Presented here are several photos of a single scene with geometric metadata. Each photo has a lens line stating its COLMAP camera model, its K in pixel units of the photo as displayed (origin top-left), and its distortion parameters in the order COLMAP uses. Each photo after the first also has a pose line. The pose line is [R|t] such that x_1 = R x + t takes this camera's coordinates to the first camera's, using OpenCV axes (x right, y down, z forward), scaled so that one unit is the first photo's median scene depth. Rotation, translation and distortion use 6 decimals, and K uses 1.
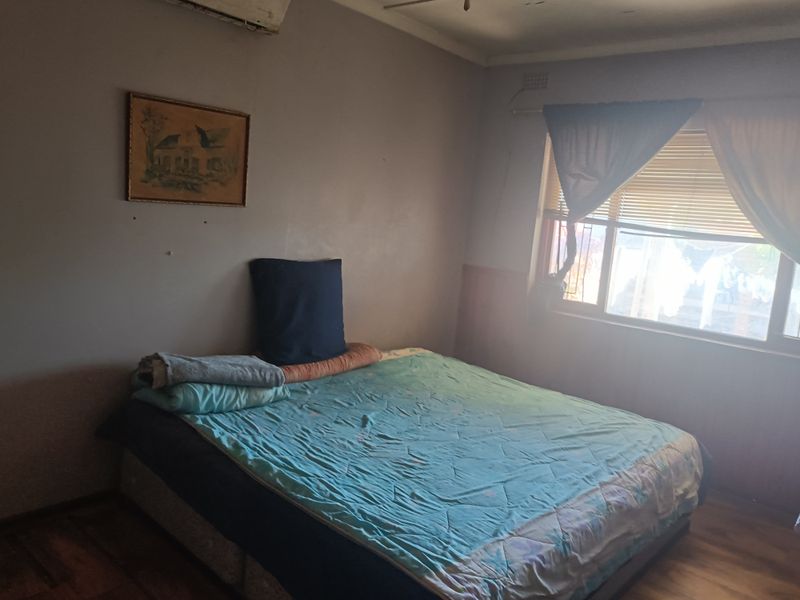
lens RADIAL K [[598.8, 0, 400.4], [0, 598.8, 298.1], [0, 0, 1]] dist [0.004012, -0.002064]
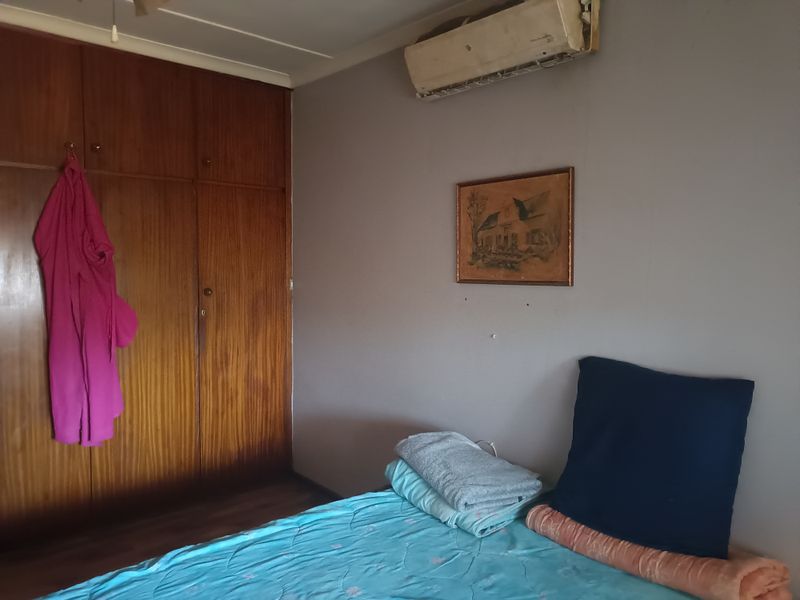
lens RADIAL K [[598.8, 0, 400.0], [0, 598.8, 301.5], [0, 0, 1]] dist [0.004012, -0.002064]
pose [[-0.133630, -0.010599, -0.990975, 0.572035], [-0.155560, 0.987772, 0.010413, -0.115732], [0.978746, 0.155547, -0.133645, 0.969666]]
